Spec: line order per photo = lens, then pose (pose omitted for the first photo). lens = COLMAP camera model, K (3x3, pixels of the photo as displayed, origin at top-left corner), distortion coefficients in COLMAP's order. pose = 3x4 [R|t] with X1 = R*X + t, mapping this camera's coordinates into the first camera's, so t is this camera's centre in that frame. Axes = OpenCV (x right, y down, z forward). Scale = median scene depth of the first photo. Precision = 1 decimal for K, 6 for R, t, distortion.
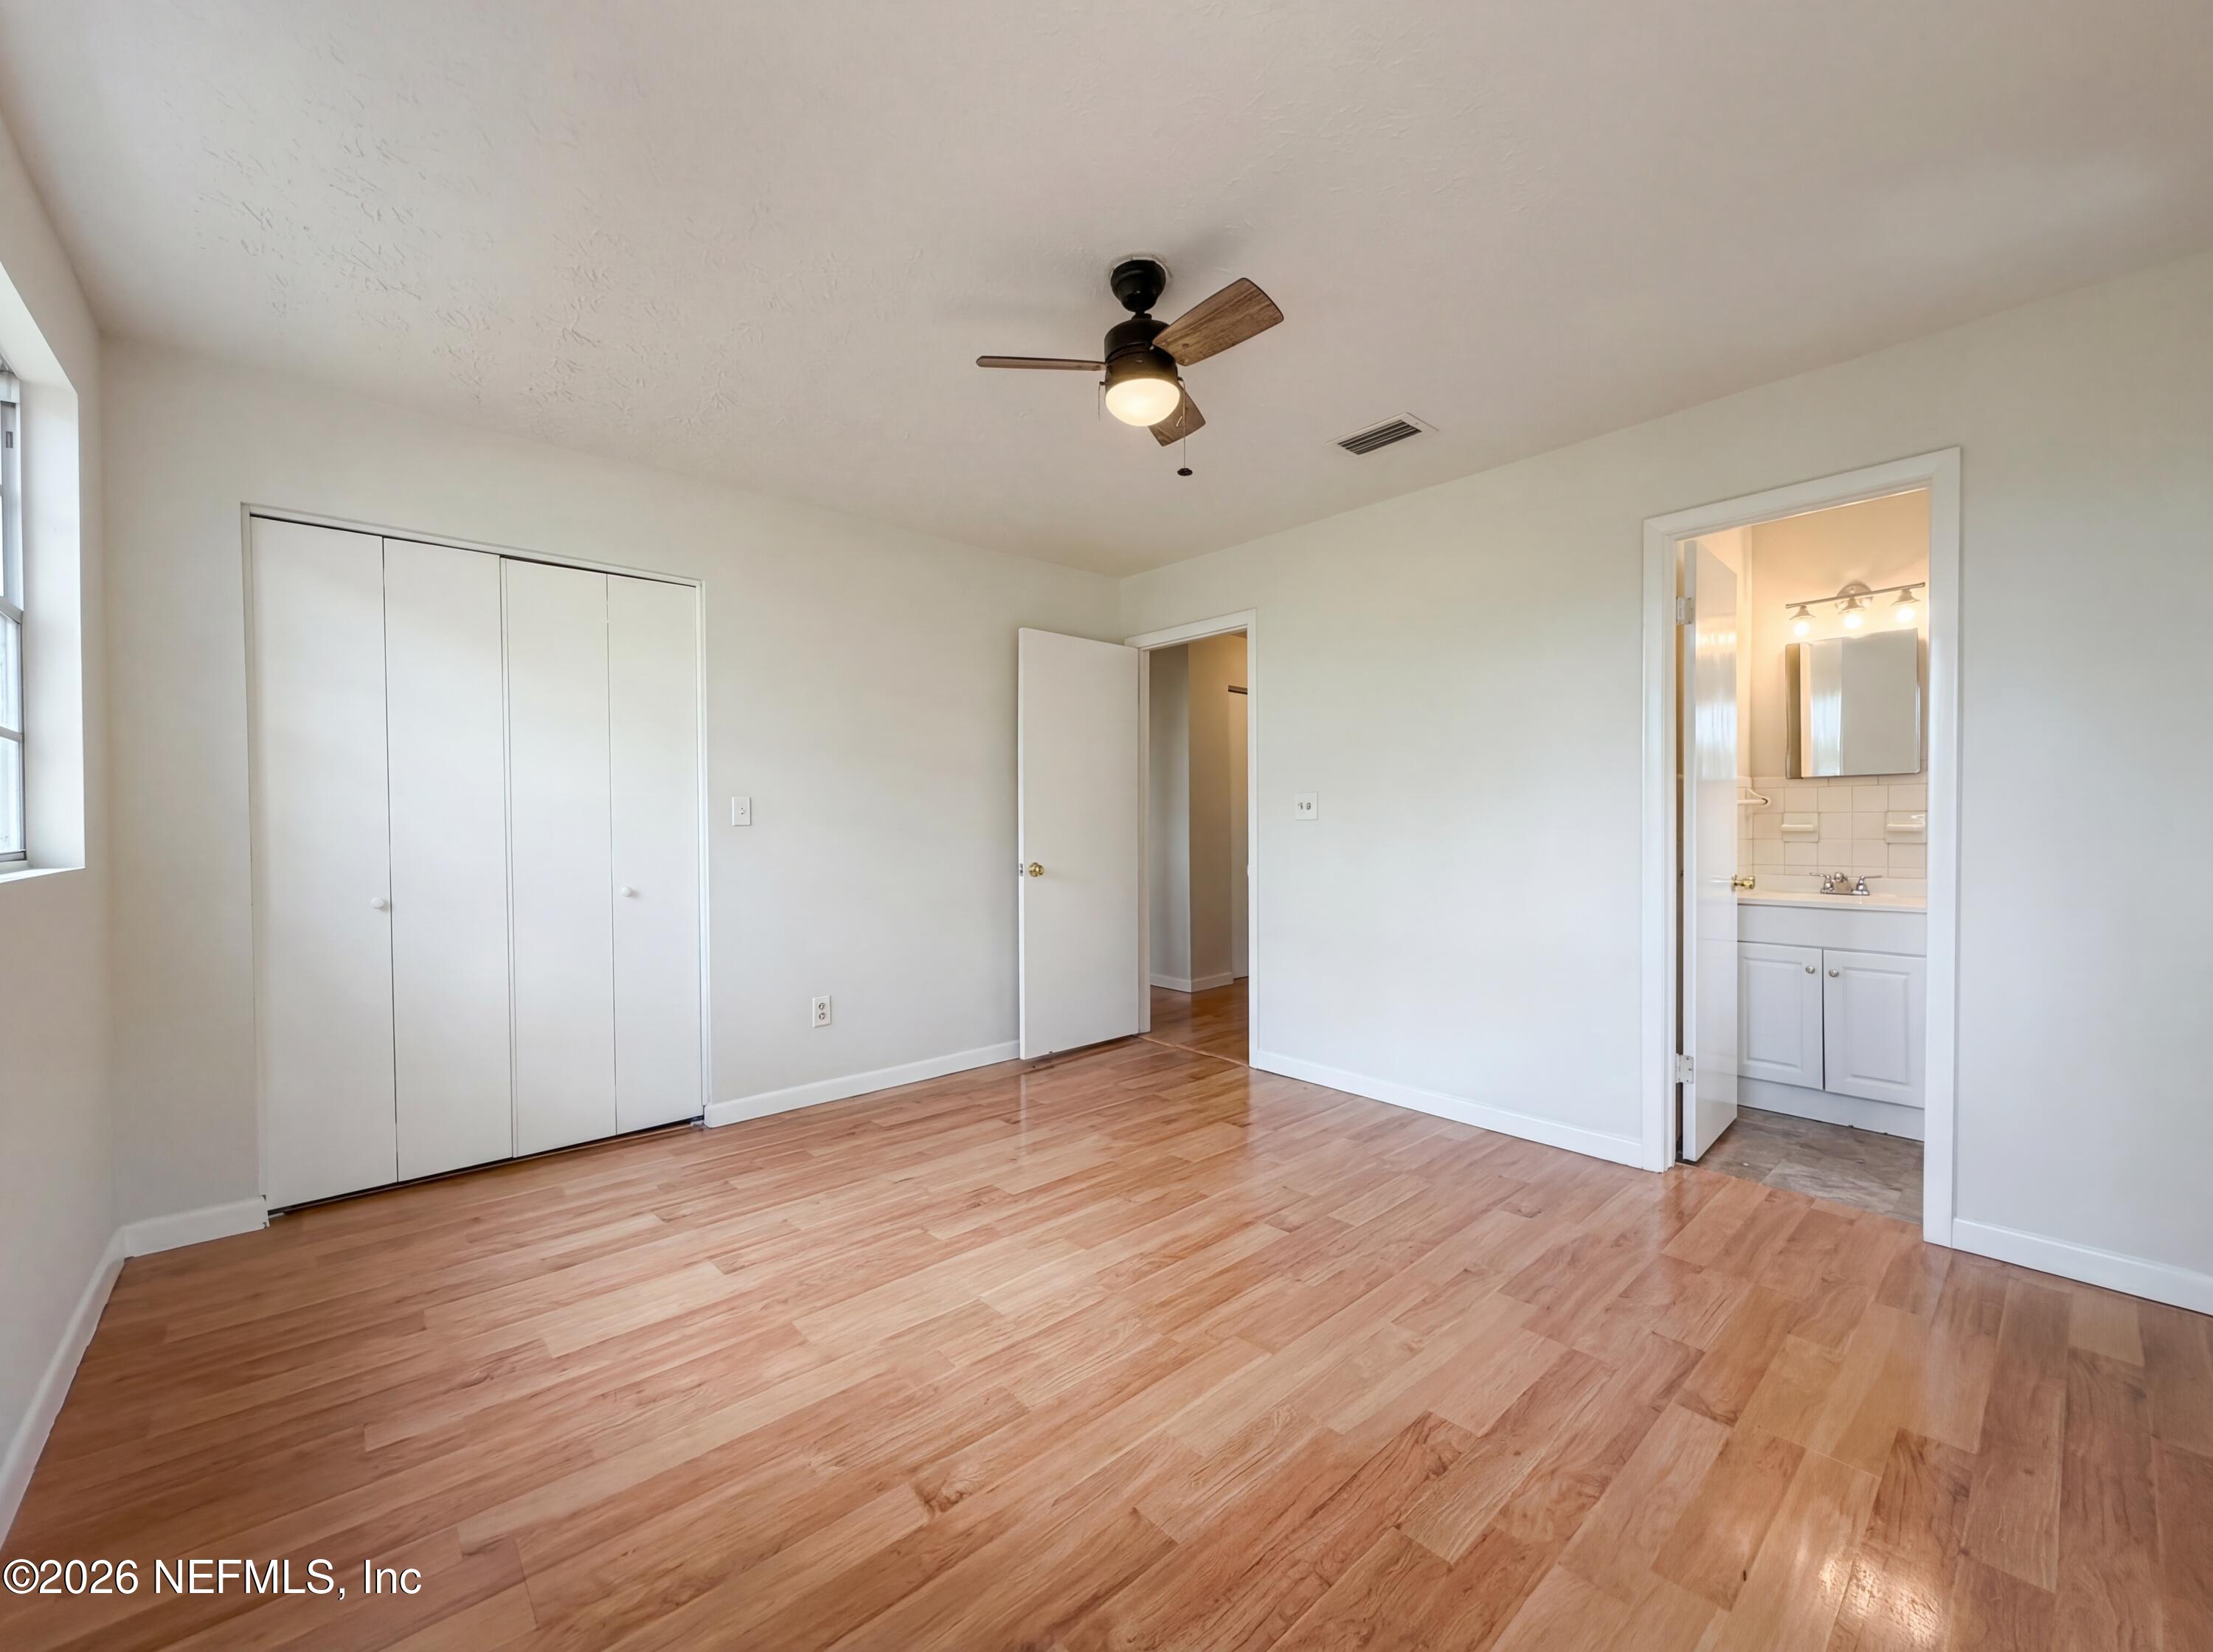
lens RADIAL K [[886.1, 0, 1106.5], [0, 886.1, 826.0], [0, 0, 1]] dist [0.000390, 0.000154]
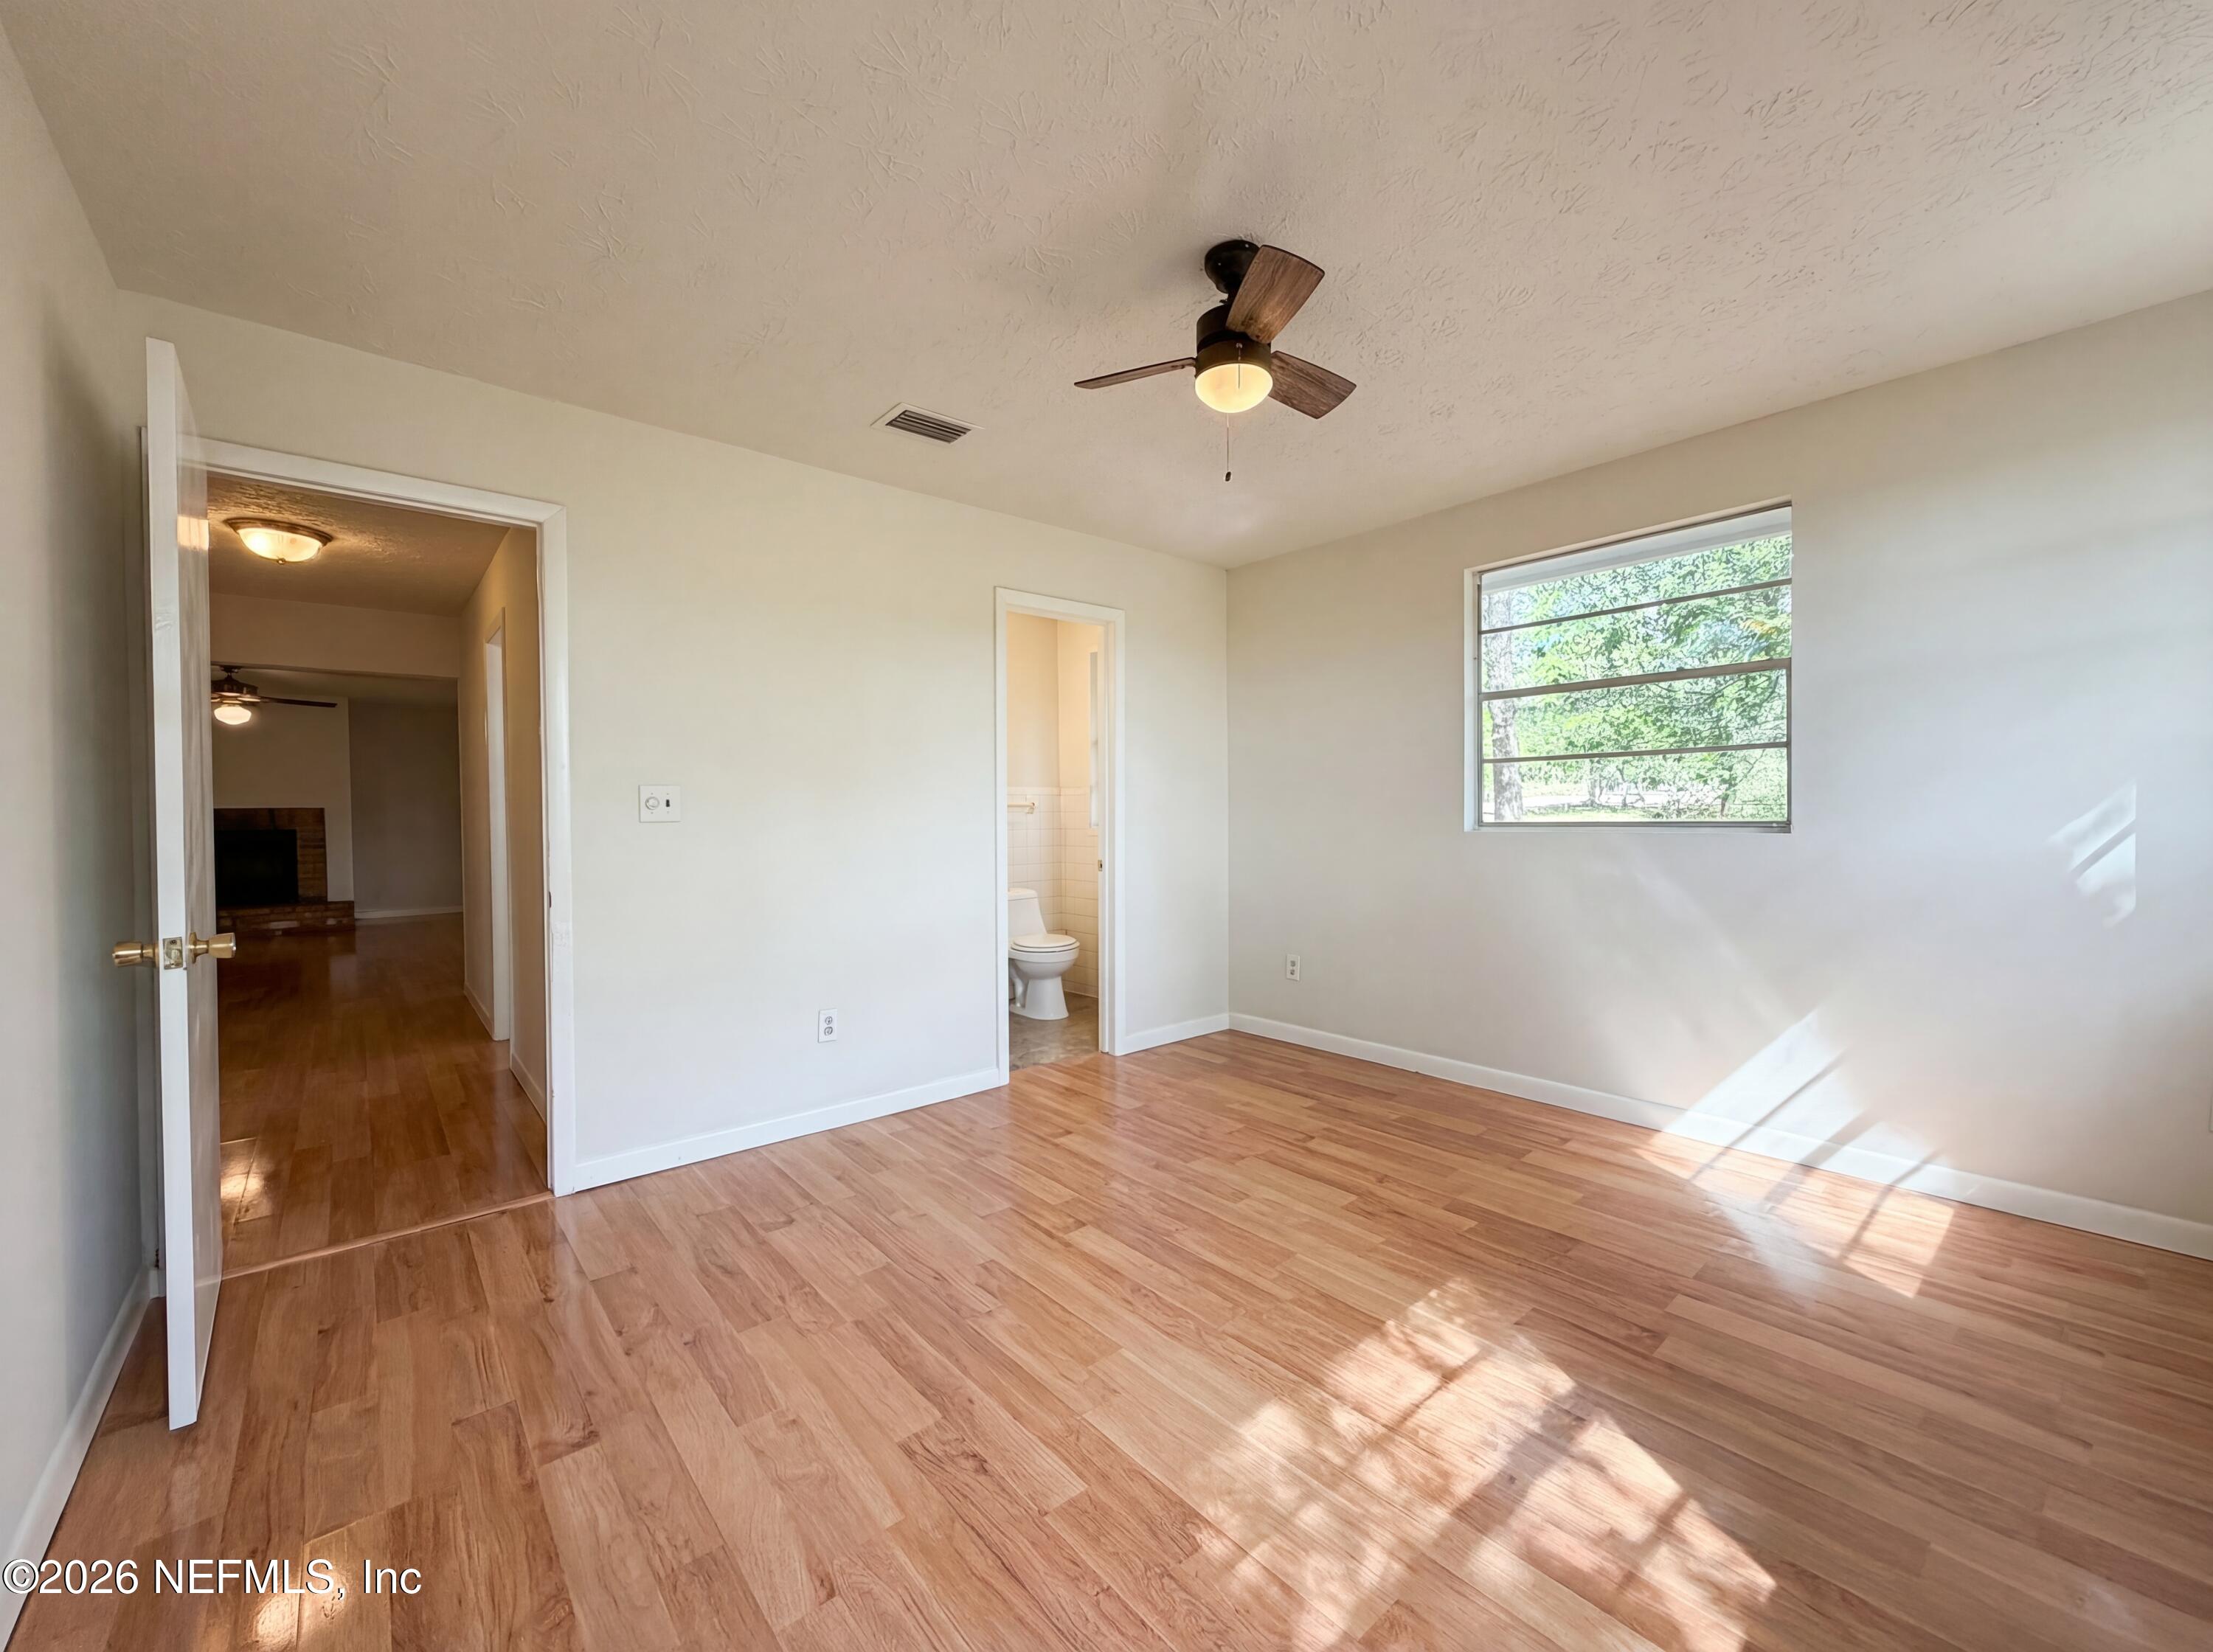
lens RADIAL K [[863.8, 0, 1106.5], [0, 863.8, 826.0], [0, 0, 1]] dist [-0.000882, -0.000018]
pose [[0.024506, -0.000172, 0.999700, -0.753116], [0.014379, 0.999897, -0.000180, 0.004571], [-0.999596, 0.014379, 0.024506, 0.920564]]
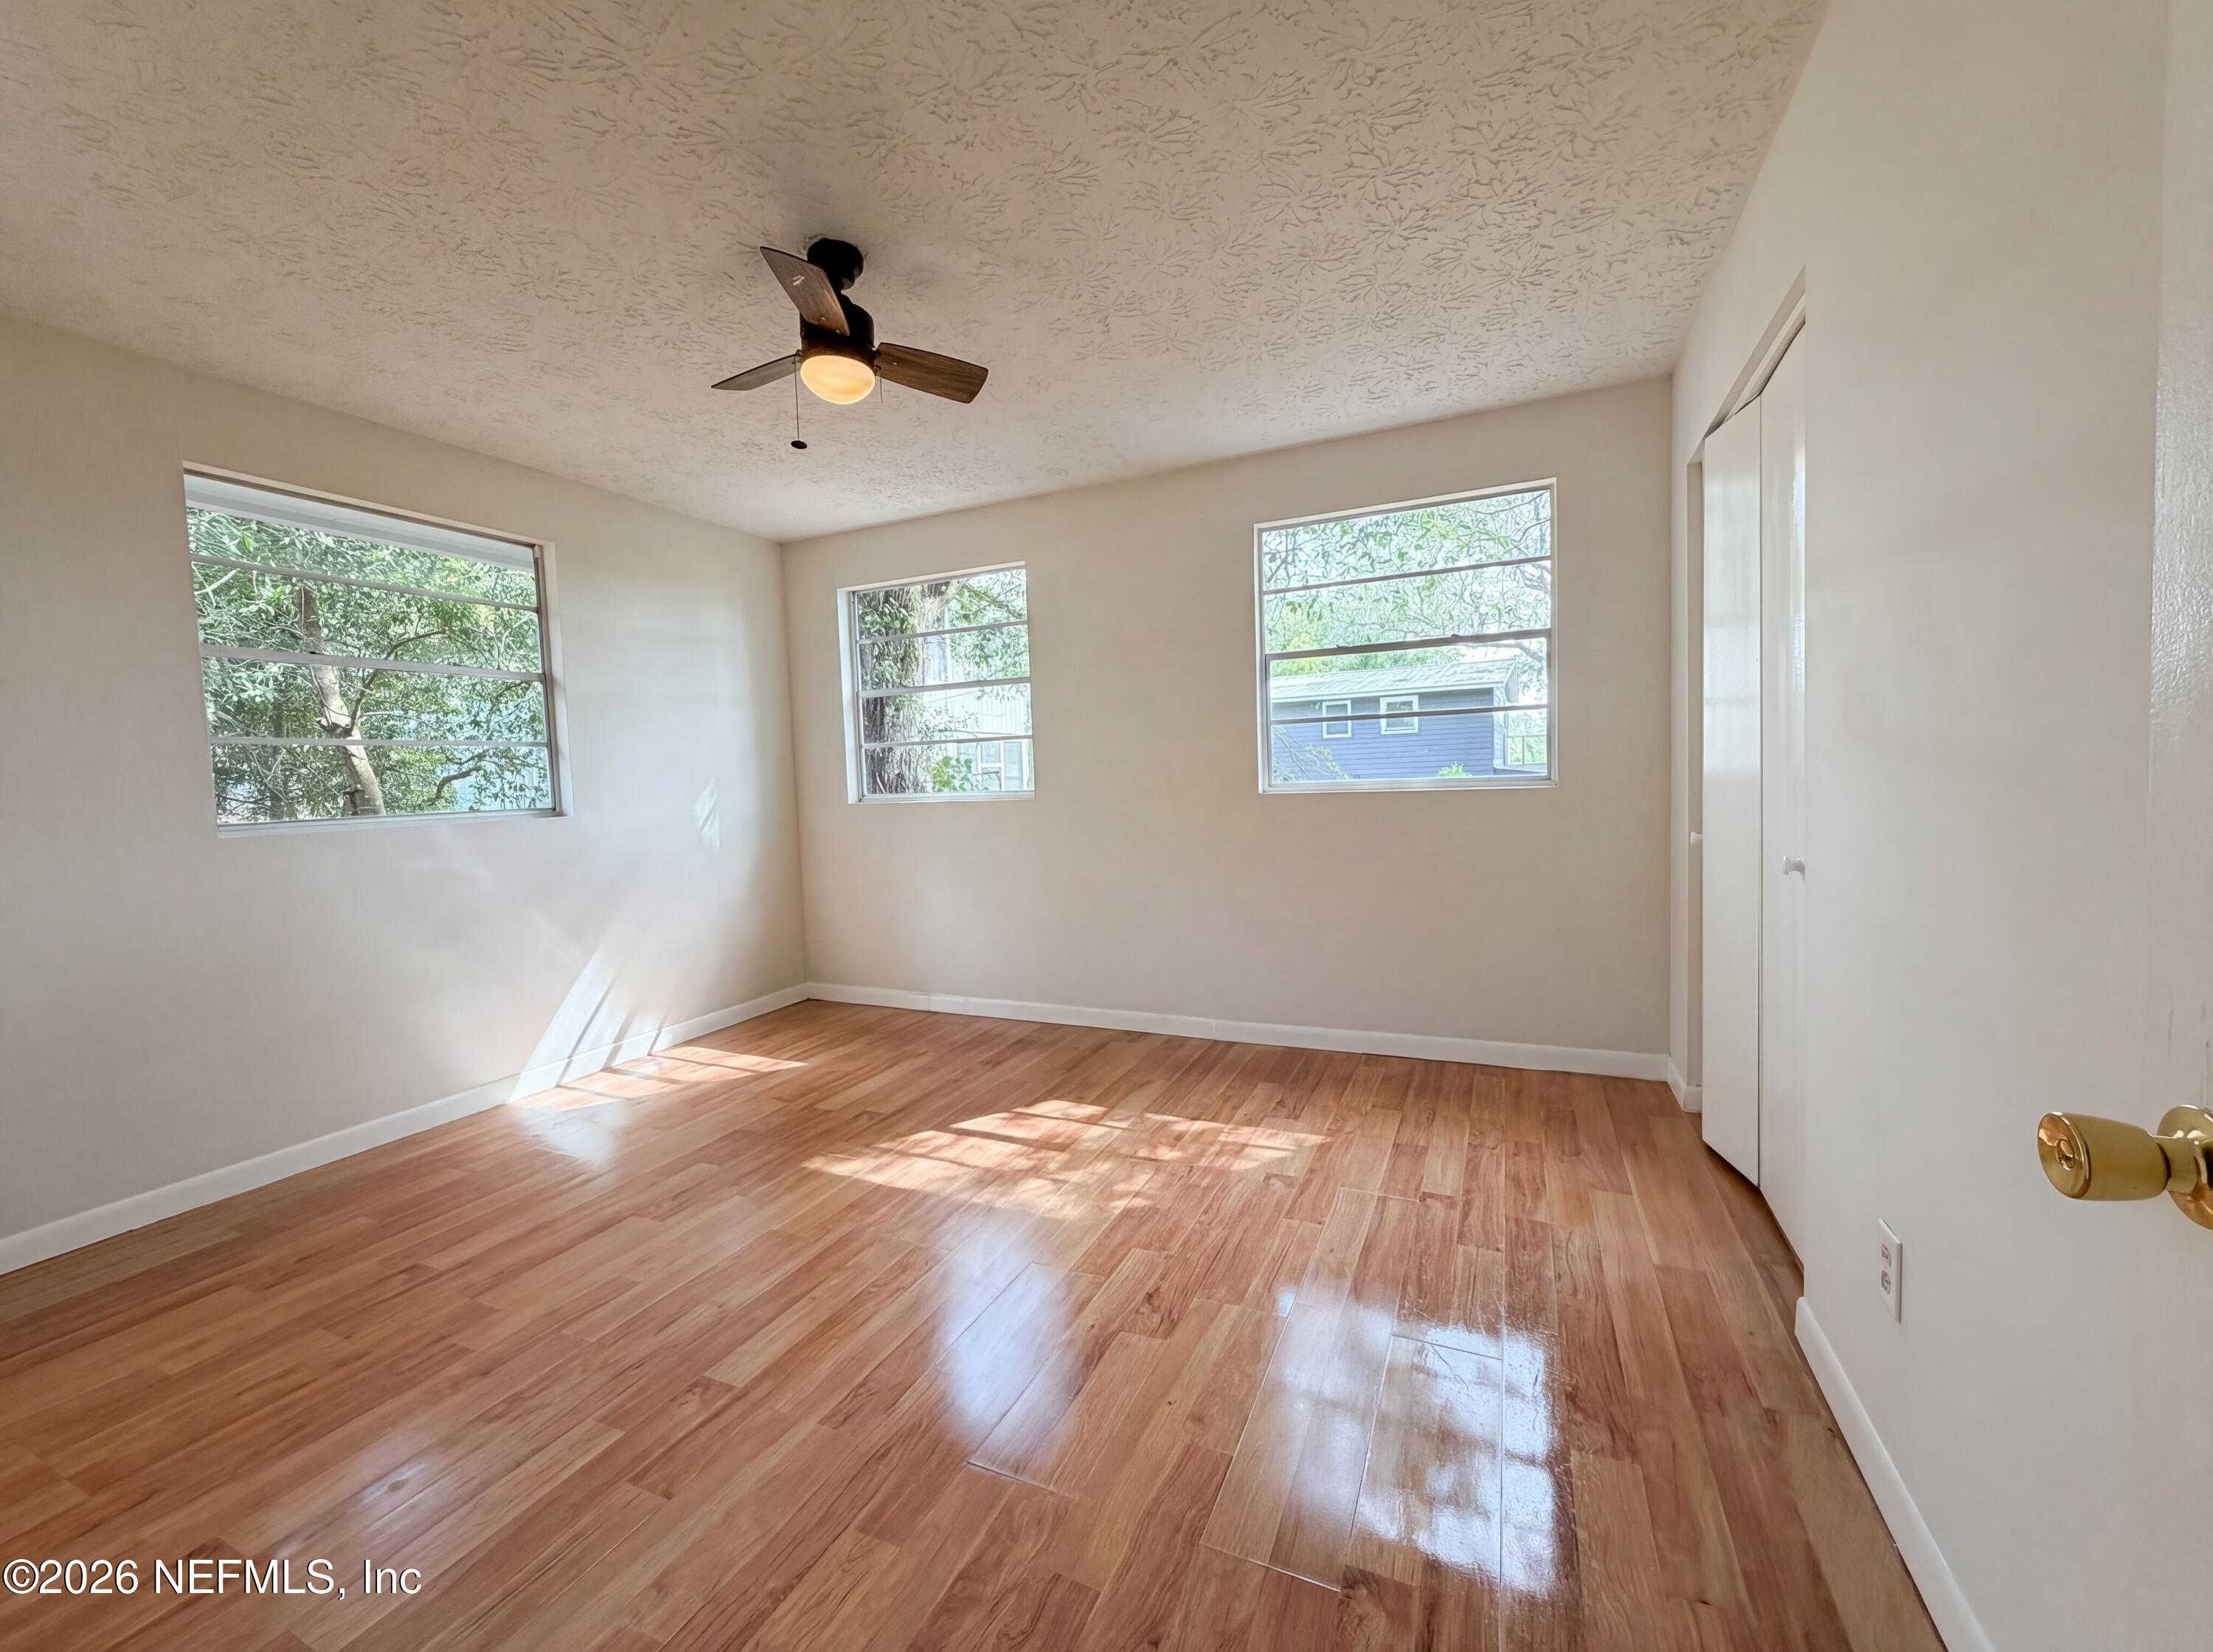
lens RADIAL K [[886.1, 0, 1106.5], [0, 886.1, 826.0], [0, 0, 1]] dist [0.000390, 0.000154]
pose [[-0.914966, 0.063498, -0.398504, 0.160990], [0.039500, 0.996893, 0.068152, -0.017674], [0.401593, 0.046616, -0.914631, 1.709645]]
